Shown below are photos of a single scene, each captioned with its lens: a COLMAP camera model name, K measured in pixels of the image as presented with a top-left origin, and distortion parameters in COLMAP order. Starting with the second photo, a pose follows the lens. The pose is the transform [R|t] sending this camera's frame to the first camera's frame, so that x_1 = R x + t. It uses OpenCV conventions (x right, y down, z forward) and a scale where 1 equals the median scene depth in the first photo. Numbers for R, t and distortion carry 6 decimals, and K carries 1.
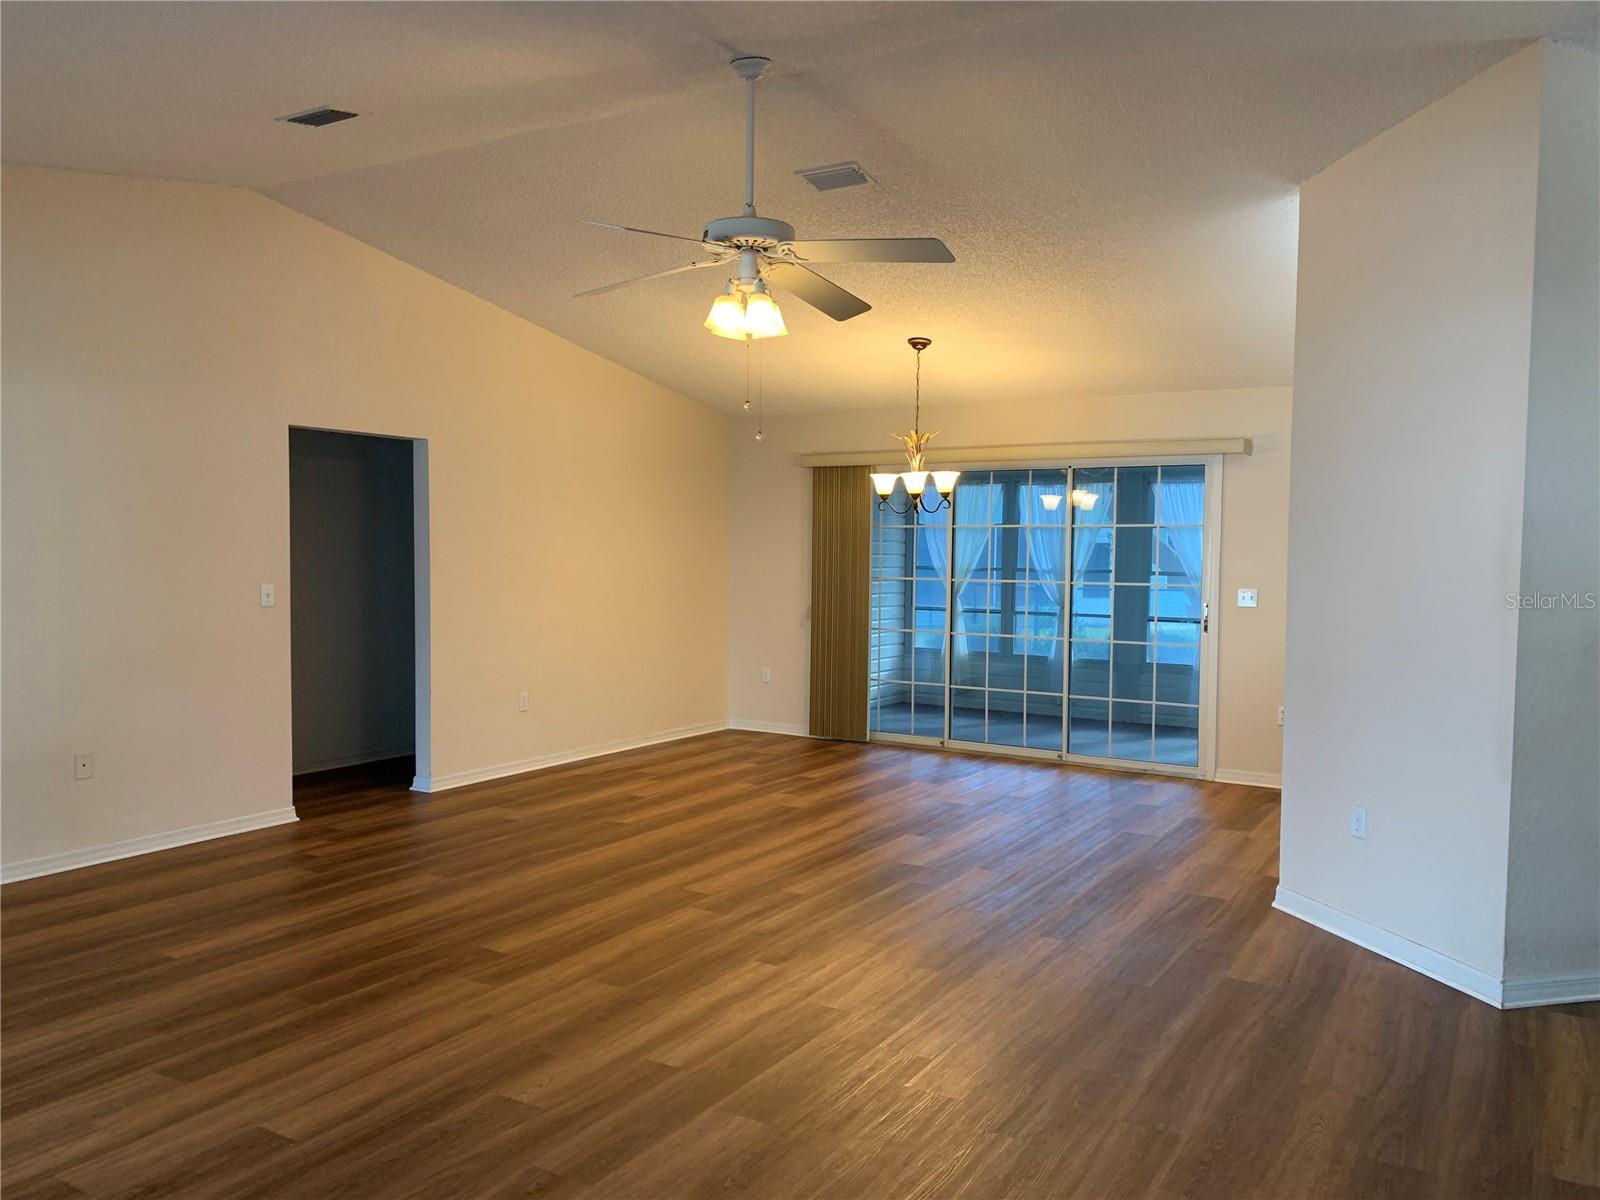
lens RADIAL K [[1210.5, 0, 800.0], [0, 1210.5, 600.0], [0, 0, 1]] dist [0.071253, -0.065182]
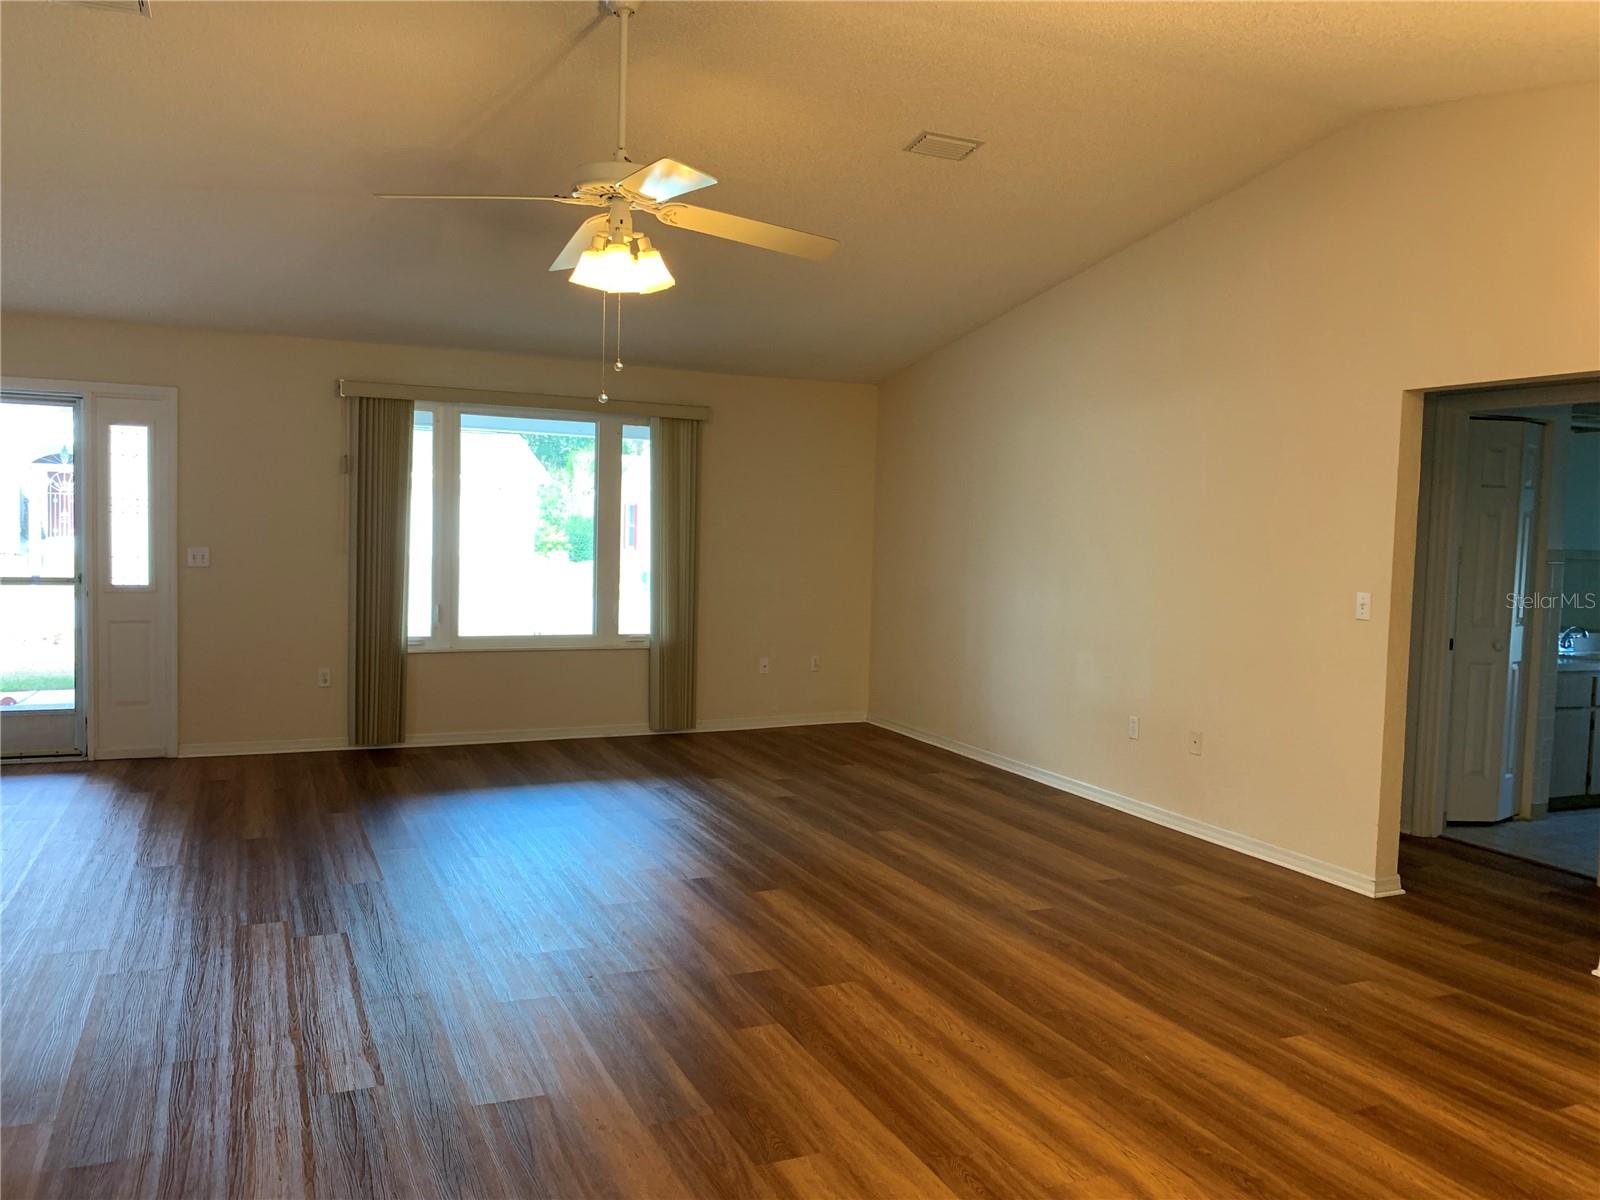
lens RADIAL K [[1210.5, 0, 800.0], [0, 1210.5, 600.0], [0, 0, 1]] dist [0.071253, -0.065182]
pose [[-0.568170, 0.016825, -0.822739, 0.463372], [-0.072616, 0.994866, 0.070492, -0.039761], [0.819701, 0.099795, -0.564031, 1.189449]]
